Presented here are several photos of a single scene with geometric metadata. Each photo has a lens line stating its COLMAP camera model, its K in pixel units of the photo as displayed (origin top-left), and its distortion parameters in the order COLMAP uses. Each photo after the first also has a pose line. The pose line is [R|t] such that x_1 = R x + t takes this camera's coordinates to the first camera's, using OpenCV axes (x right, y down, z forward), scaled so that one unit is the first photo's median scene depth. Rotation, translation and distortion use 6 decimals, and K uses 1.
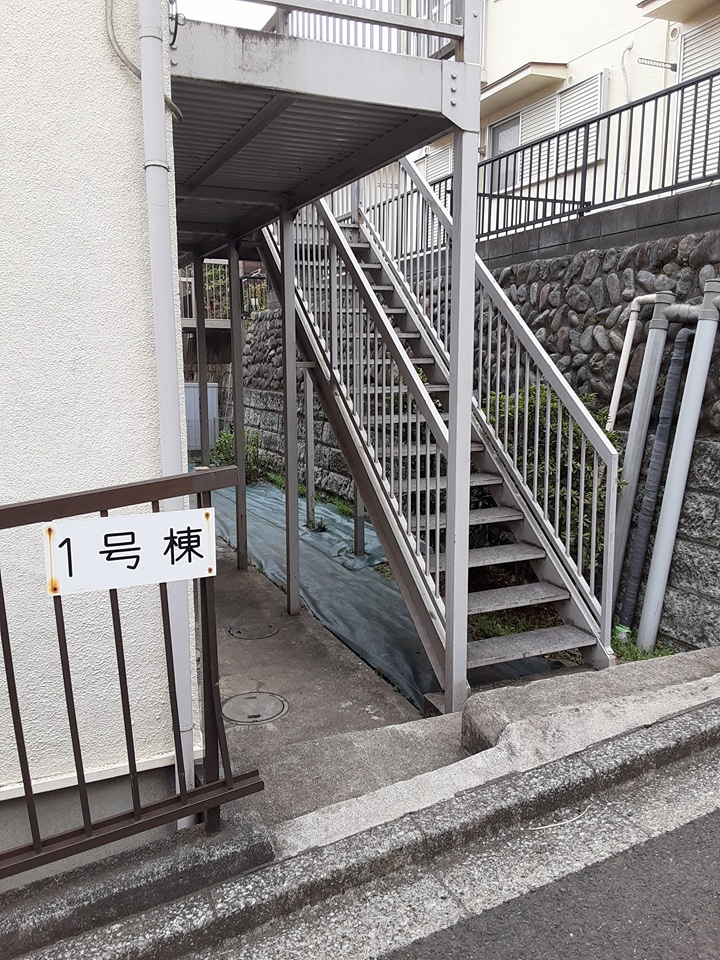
lens RADIAL K [[776.7, 0, 363.5], [0, 776.7, 484.0], [0, 0, 1]] dist [0.073854, -0.102791]
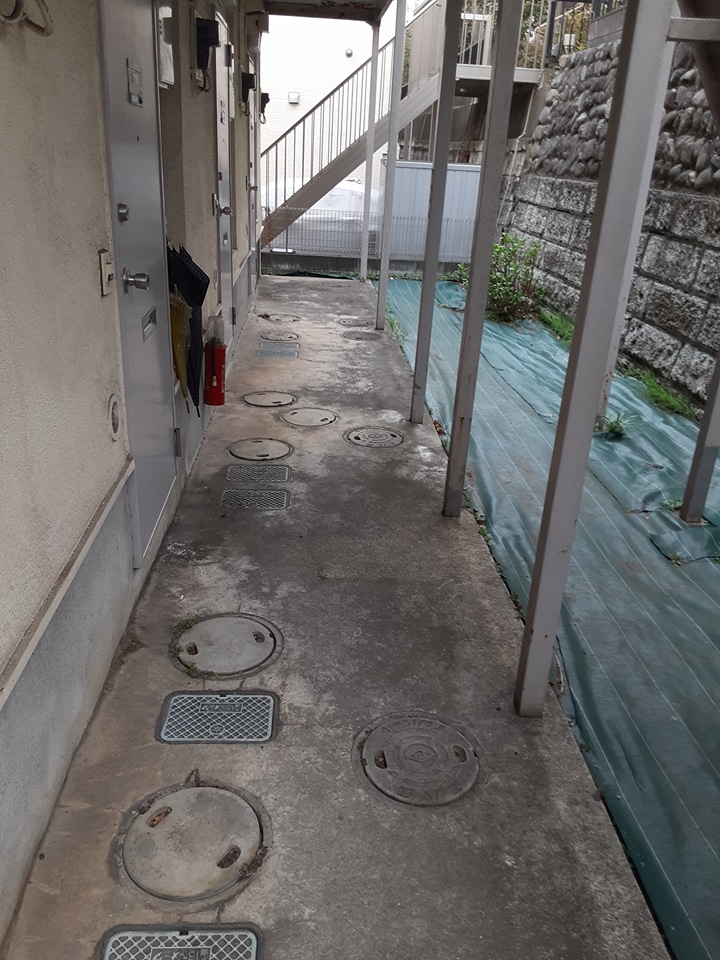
lens RADIAL K [[776.7, 0, 350.5], [0, 776.7, 487.4], [0, 0, 1]] dist [0.073854, -0.102791]
pose [[0.929040, 0.190290, -0.317293, -0.043614], [-0.108684, 0.960124, 0.257585, -0.029664], [0.353657, -0.204822, 0.912675, 0.394076]]
